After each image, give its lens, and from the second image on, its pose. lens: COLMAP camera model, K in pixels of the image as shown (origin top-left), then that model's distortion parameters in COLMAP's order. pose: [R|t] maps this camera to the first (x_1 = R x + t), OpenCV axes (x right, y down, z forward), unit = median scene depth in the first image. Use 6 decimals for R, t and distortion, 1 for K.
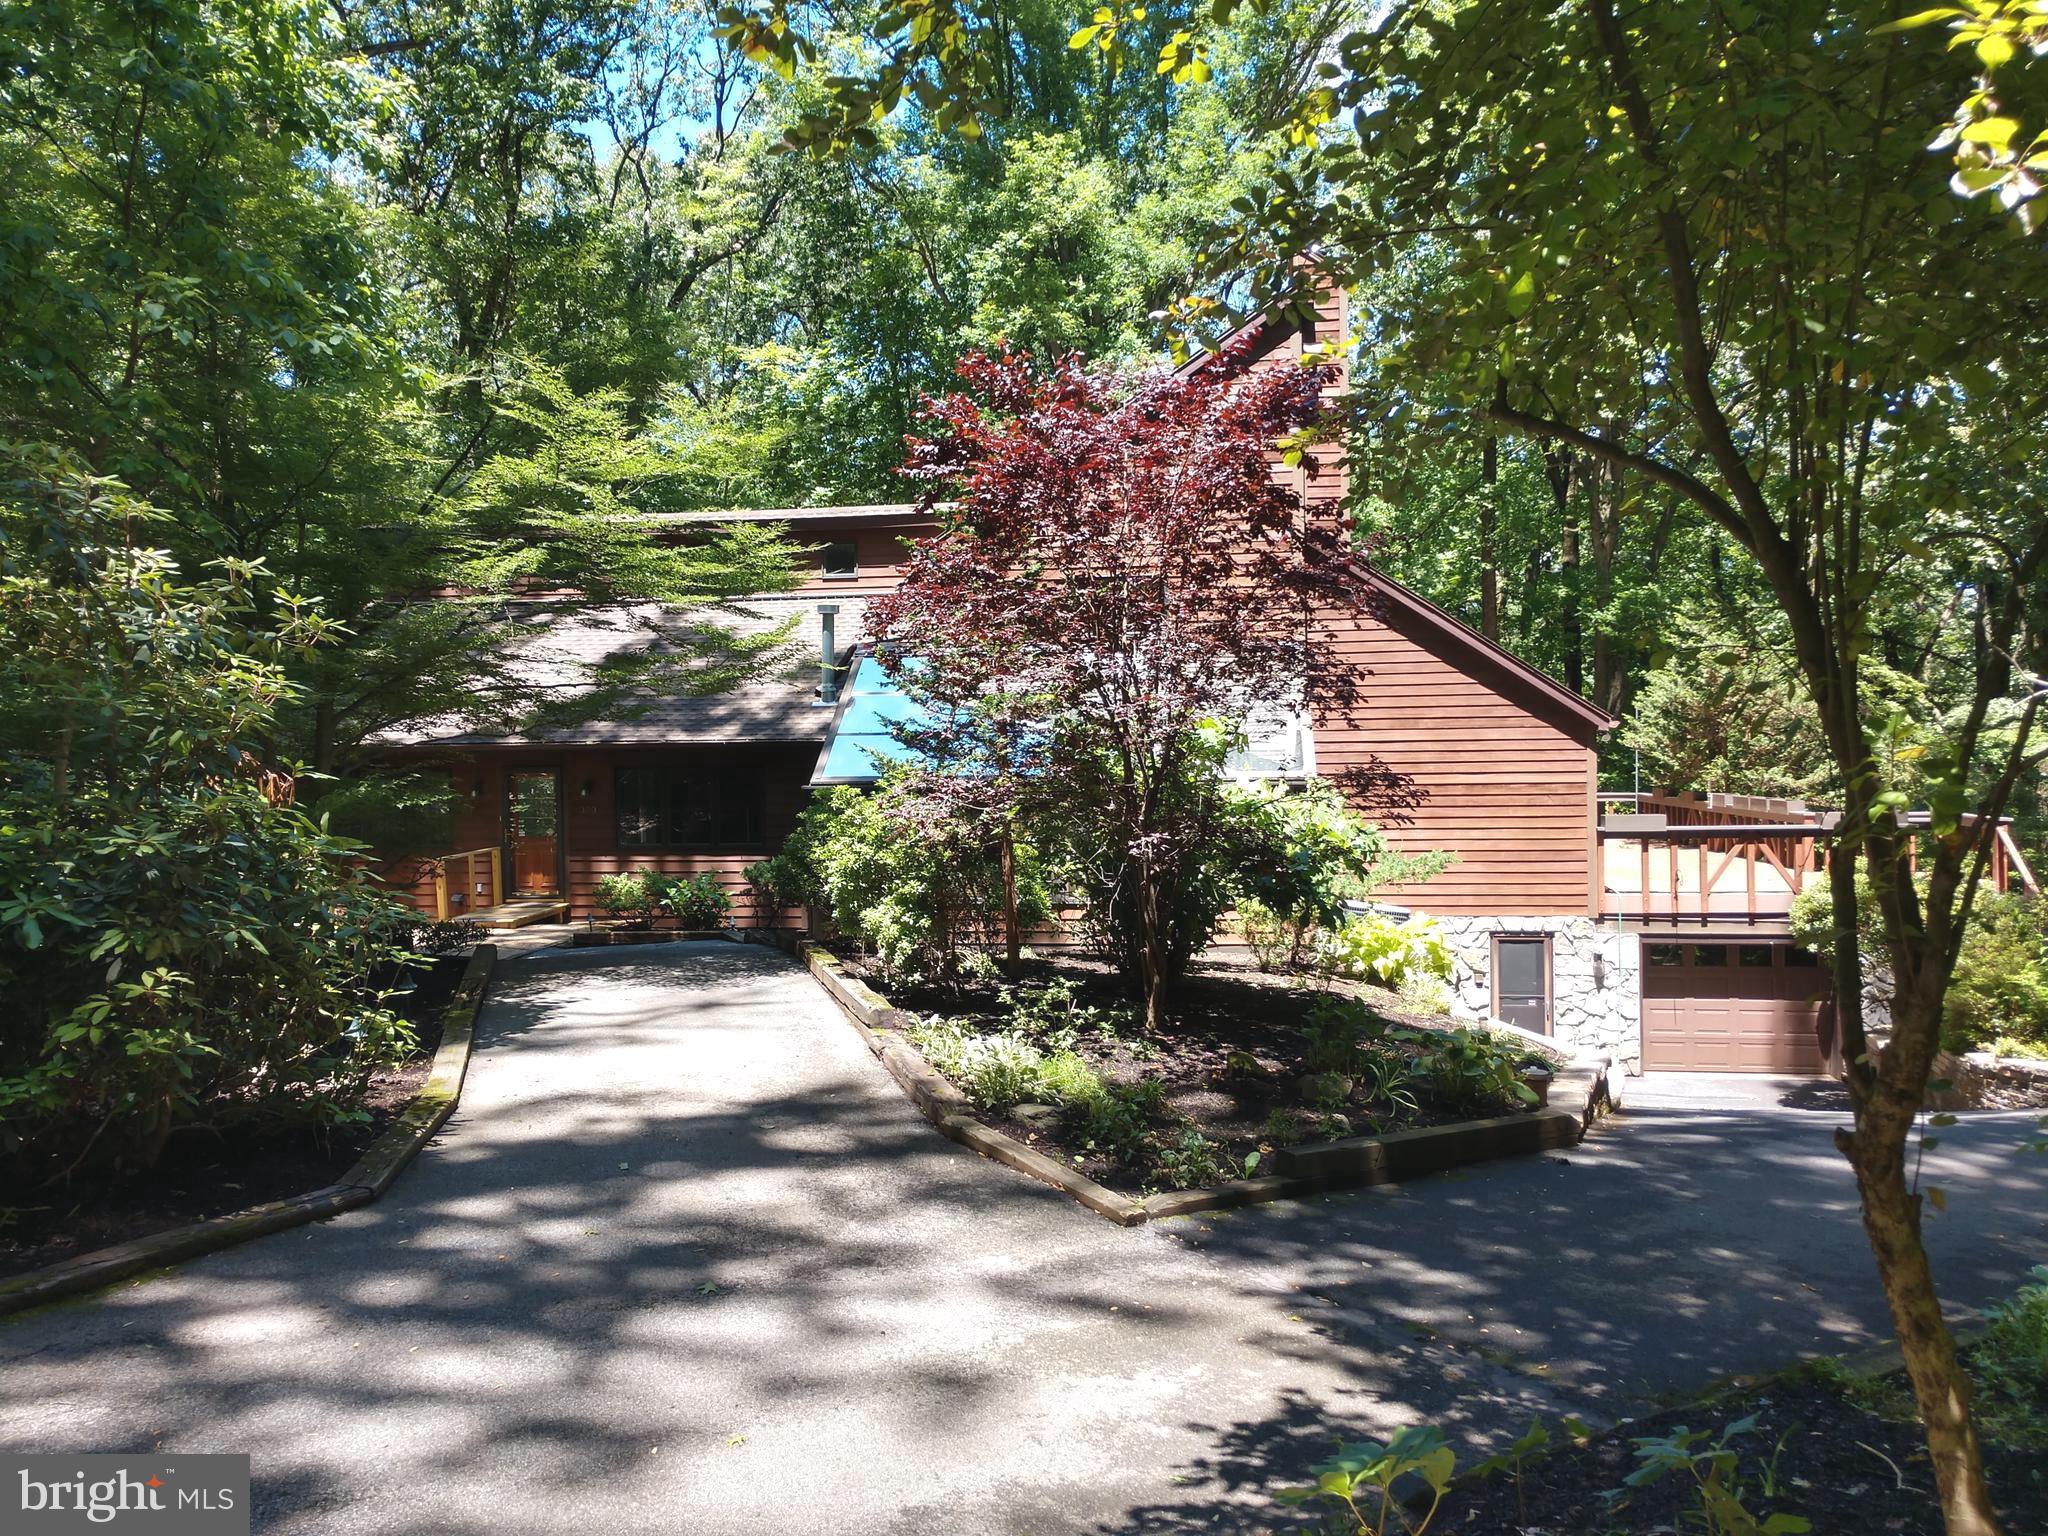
lens RADIAL K [[1552.3, 0, 1025.3], [0, 1552.3, 772.1], [0, 0, 1]] dist [0.027923, 0.003997]
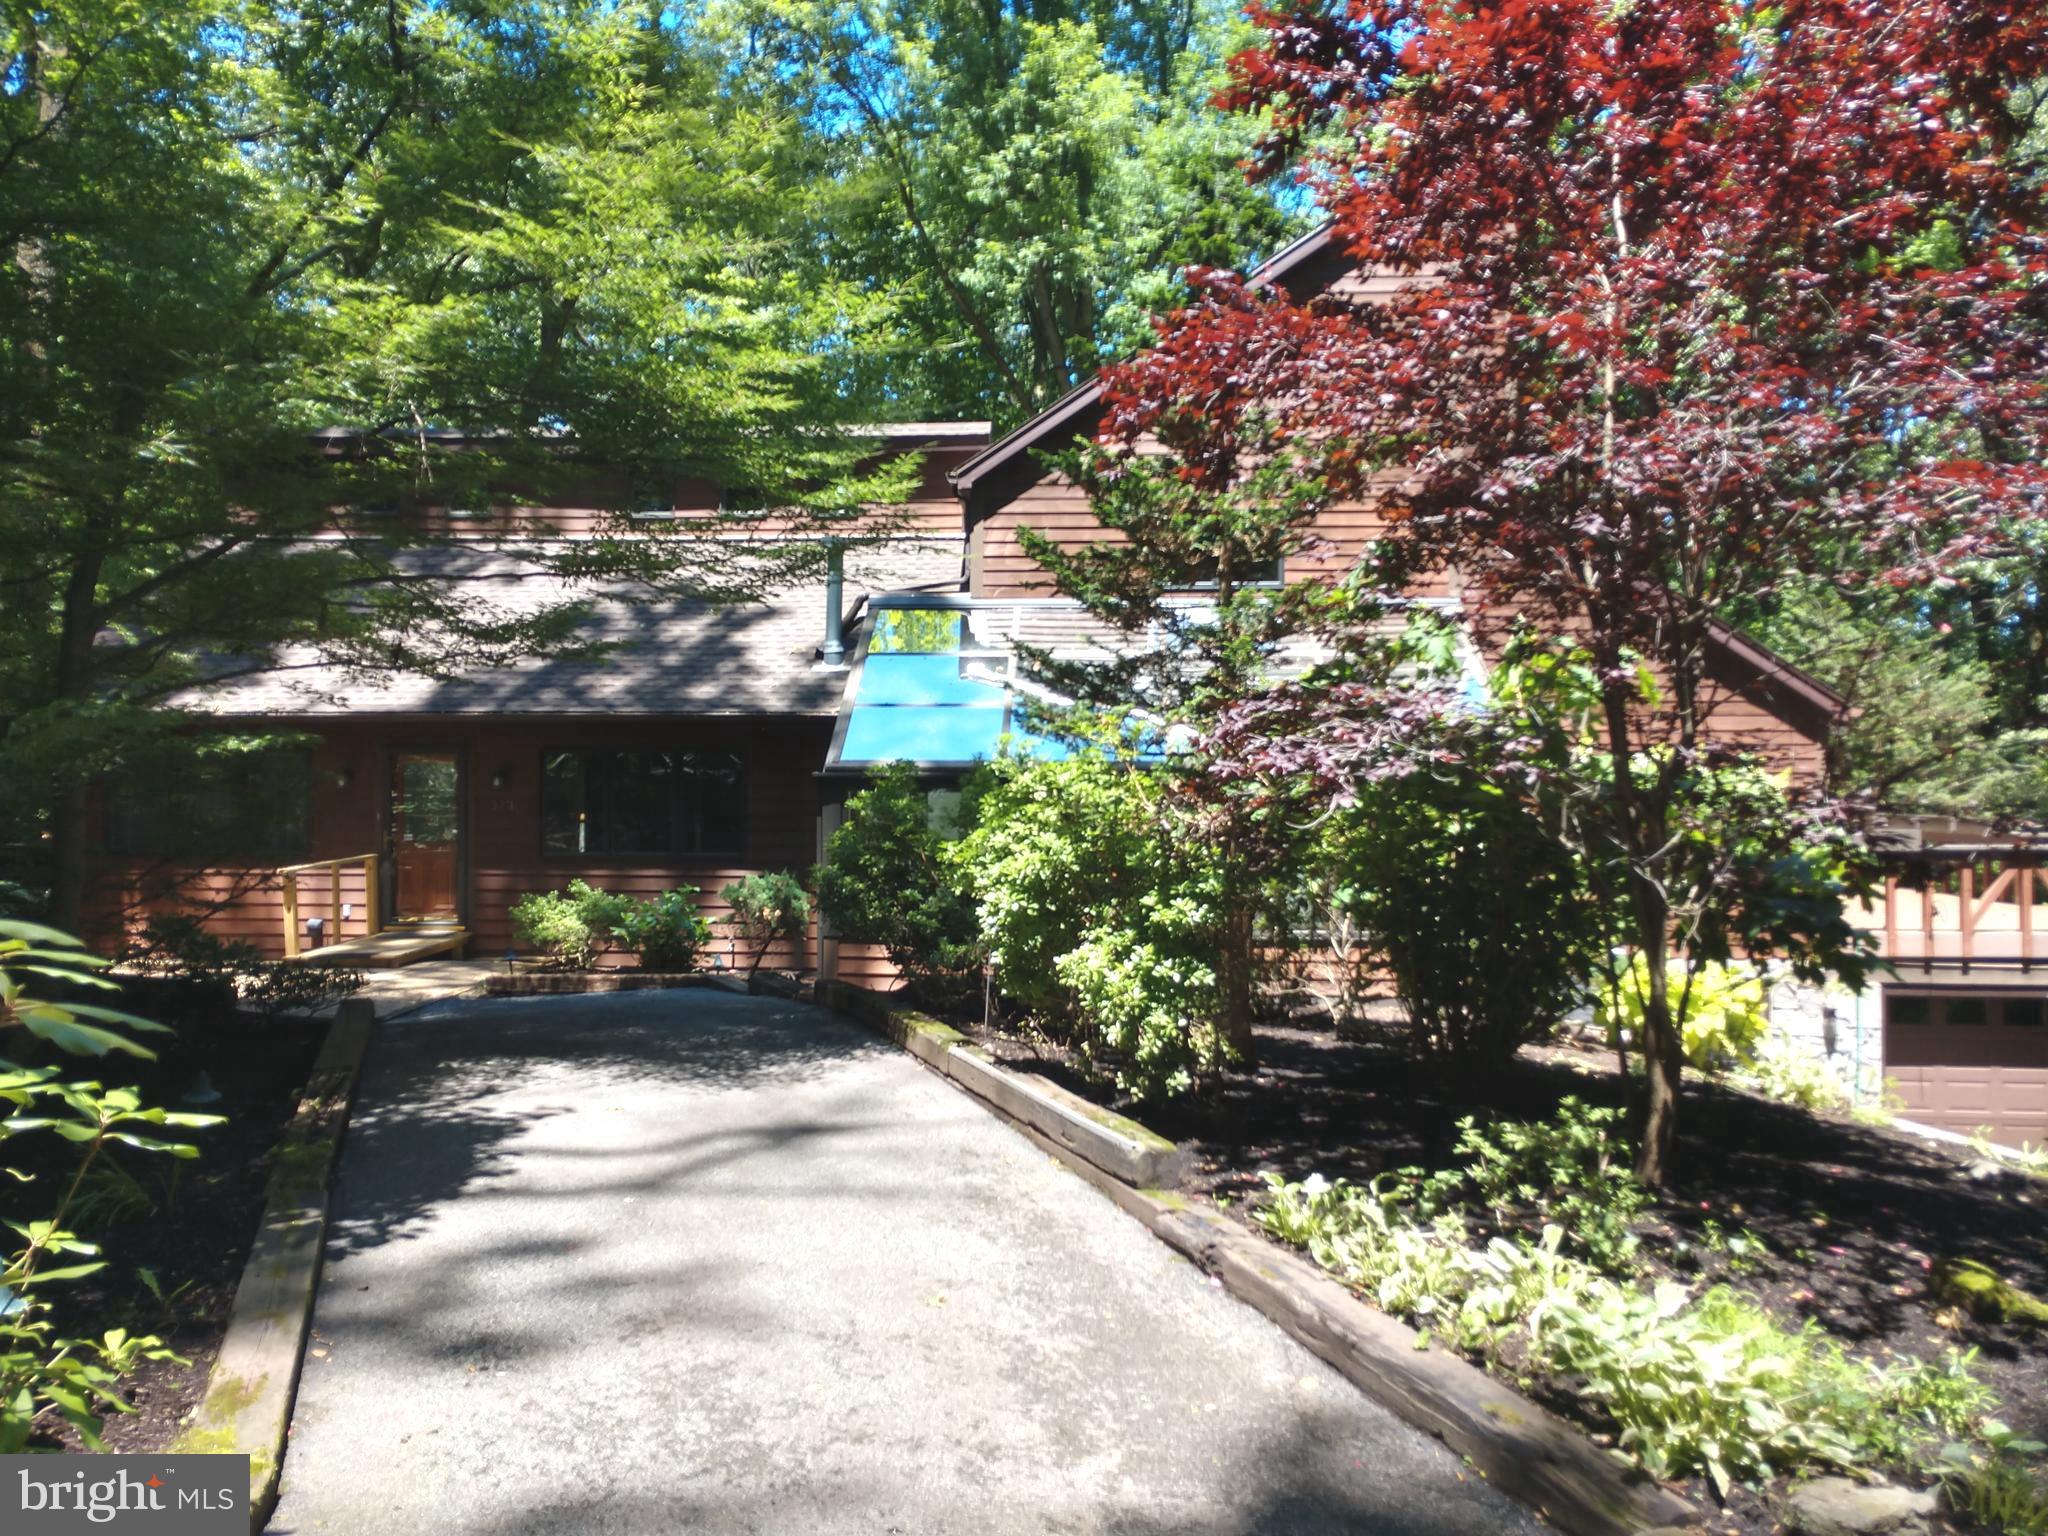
lens RADIAL K [[1552.3, 0, 1026.8], [0, 1552.3, 741.6], [0, 0, 1]] dist [0.027923, 0.003997]
pose [[0.997565, 0.015565, 0.067977, -0.087174], [-0.012969, 0.999175, -0.038473, 0.019579], [-0.068519, 0.037498, 0.996945, 0.249149]]
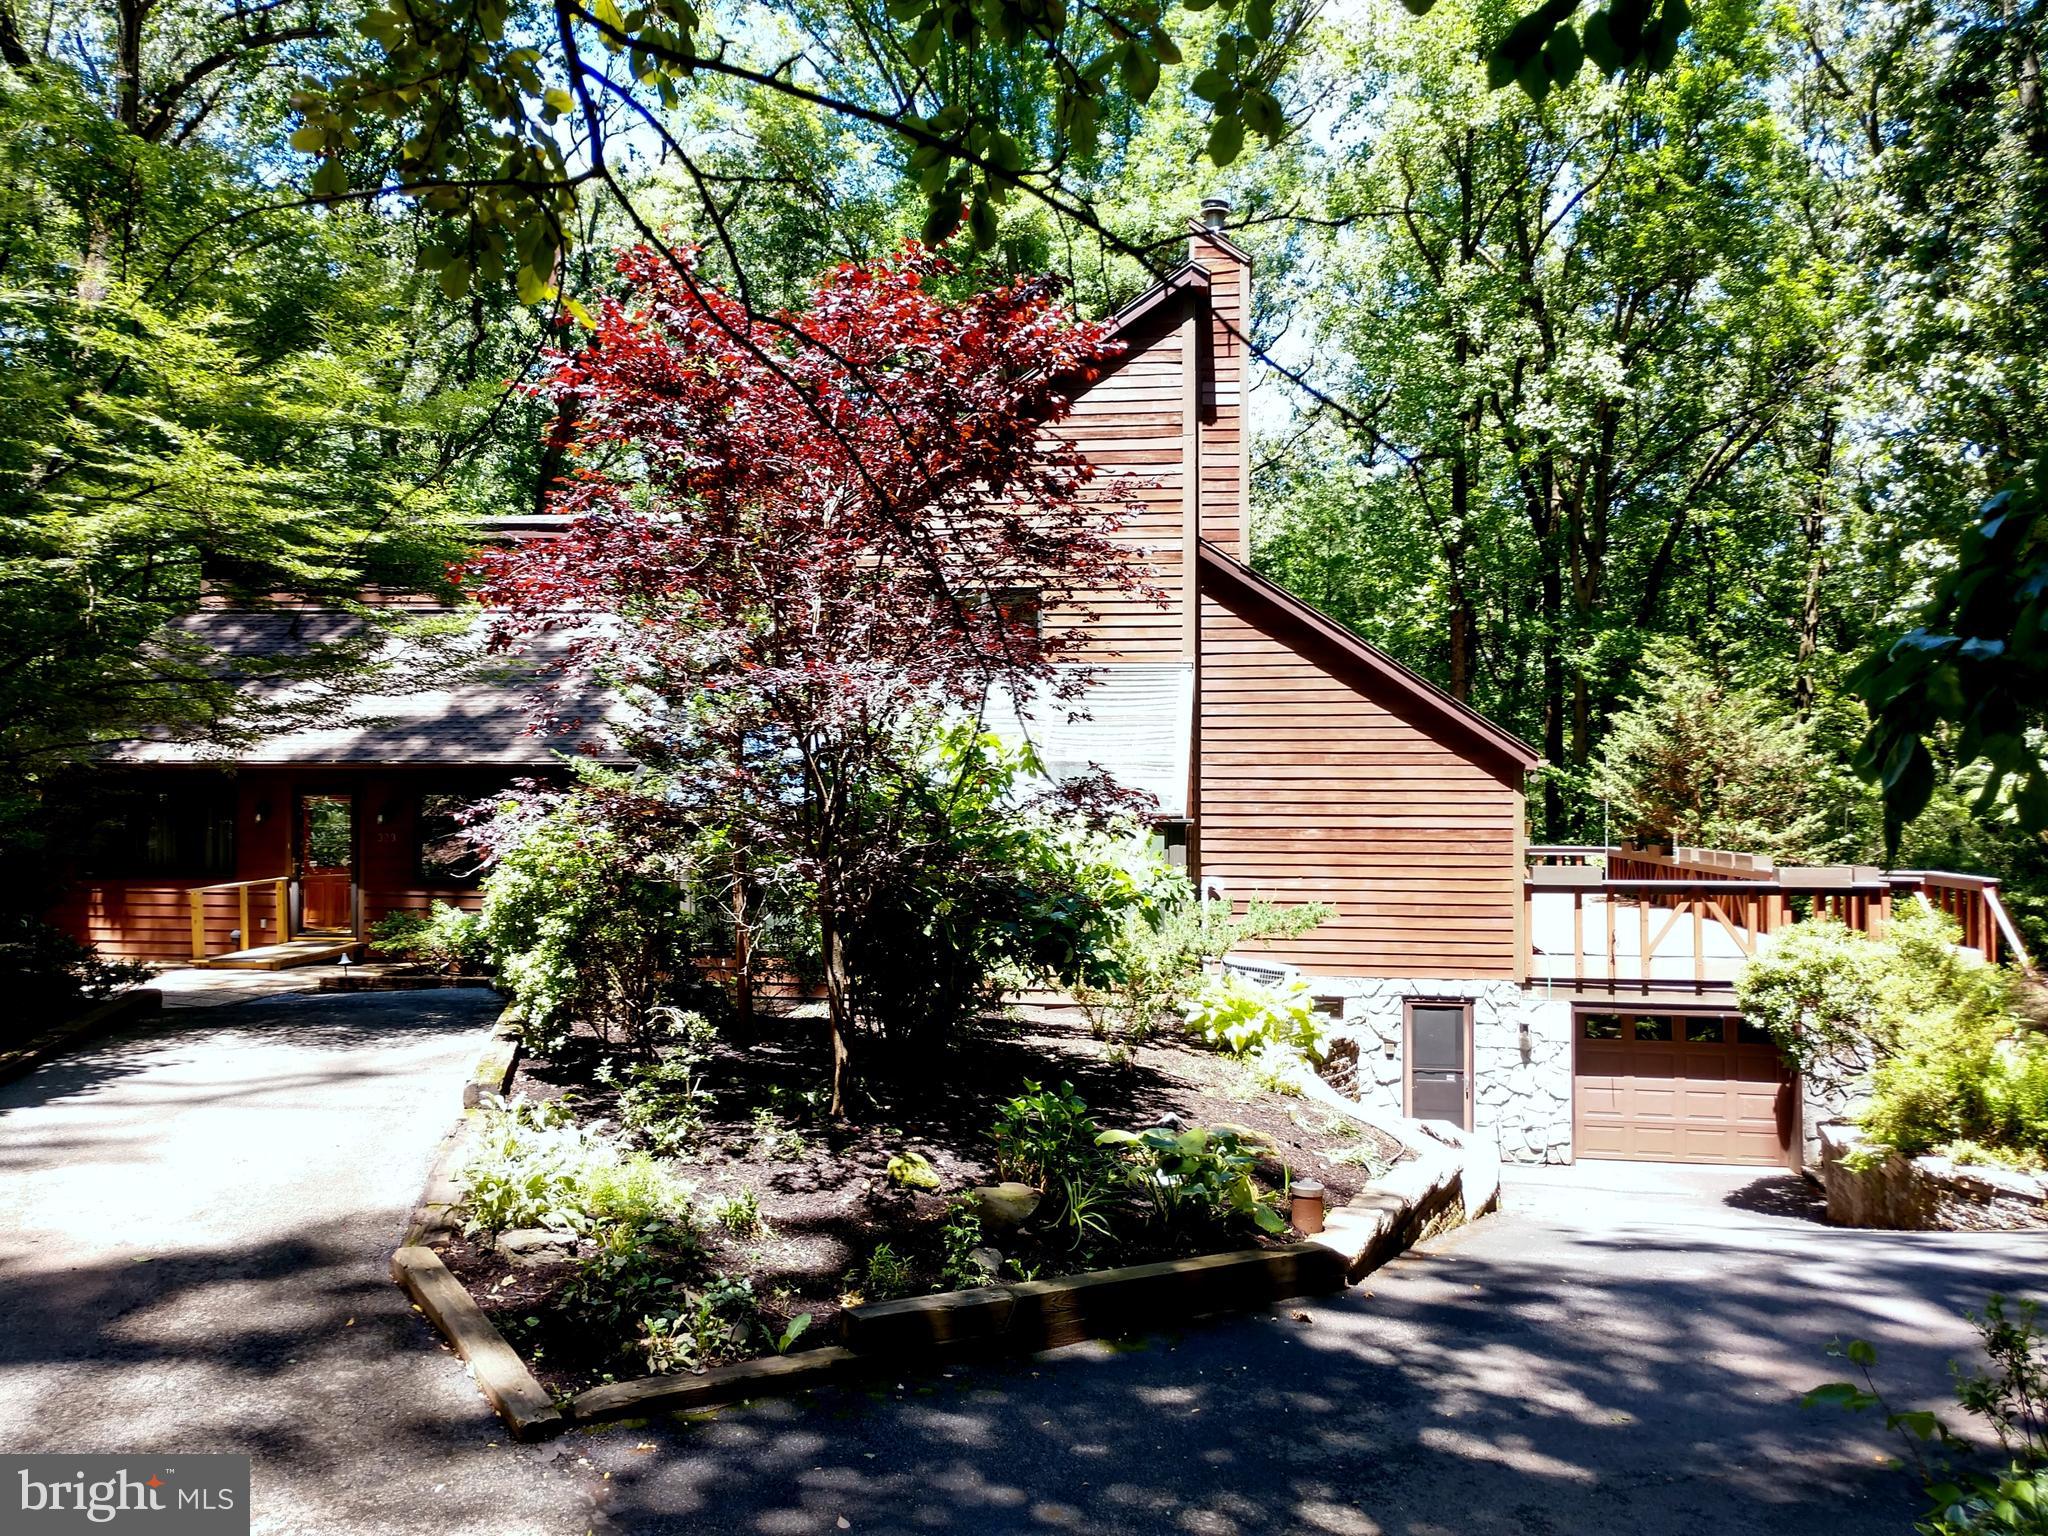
lens RADIAL K [[1552.3, 0, 1020.8], [0, 1552.3, 766.4], [0, 0, 1]] dist [0.027923, 0.003997]
pose [[0.999663, 0.018009, -0.018716, 0.097346], [-0.018670, 0.999187, -0.035730, 0.008312], [0.018057, 0.036068, 0.999186, 0.111102]]
